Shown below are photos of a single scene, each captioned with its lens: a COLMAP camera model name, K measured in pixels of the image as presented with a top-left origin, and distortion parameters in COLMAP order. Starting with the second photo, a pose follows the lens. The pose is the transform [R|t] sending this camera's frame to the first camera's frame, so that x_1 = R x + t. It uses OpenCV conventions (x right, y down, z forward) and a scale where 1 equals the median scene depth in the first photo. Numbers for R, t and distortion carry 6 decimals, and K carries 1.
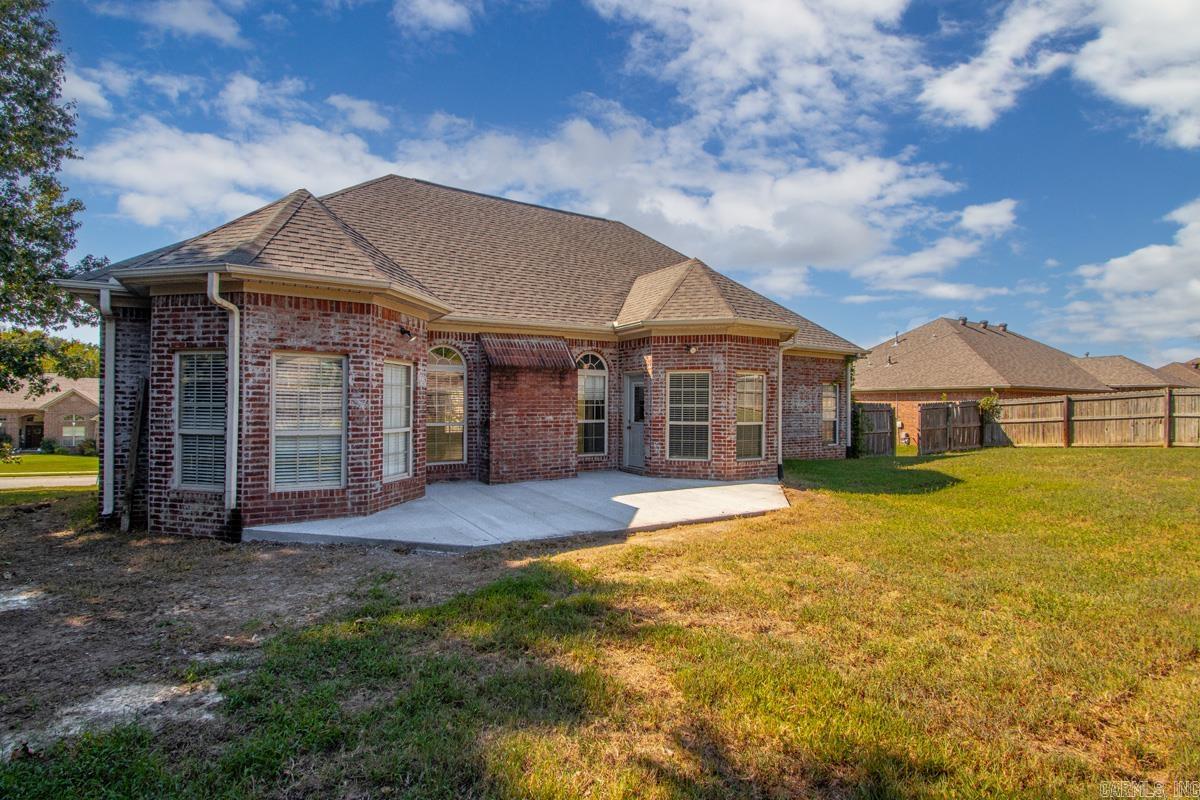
lens RADIAL K [[564.3, 0, 589.7], [0, 564.3, 407.3], [0, 0, 1]] dist [0.002972, -0.009834]
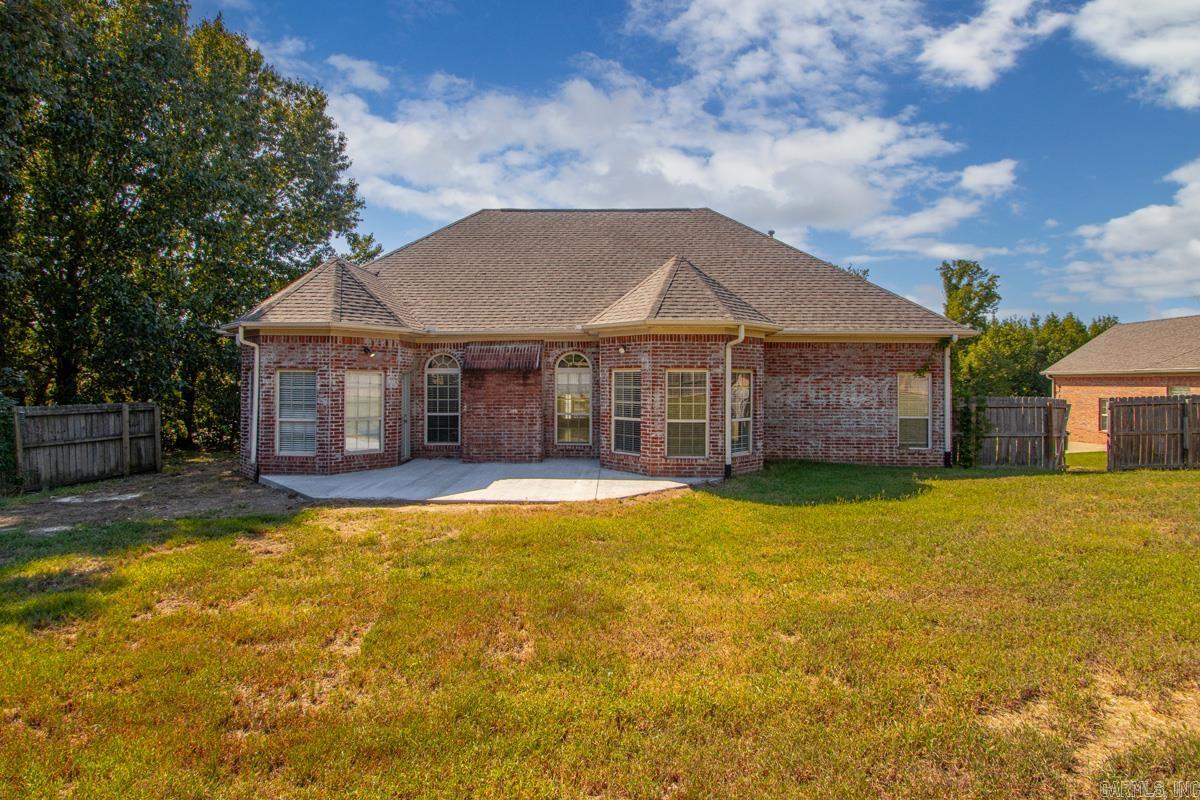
lens RADIAL K [[605.3, 0, 582.6], [0, 605.3, 377.6], [0, 0, 1]] dist [0.001189, -0.000123]
pose [[0.839590, -0.004986, -0.543198, 0.778984], [-0.001899, 0.999925, -0.012113, -0.038156], [0.543218, 0.011202, 0.839517, 0.004560]]
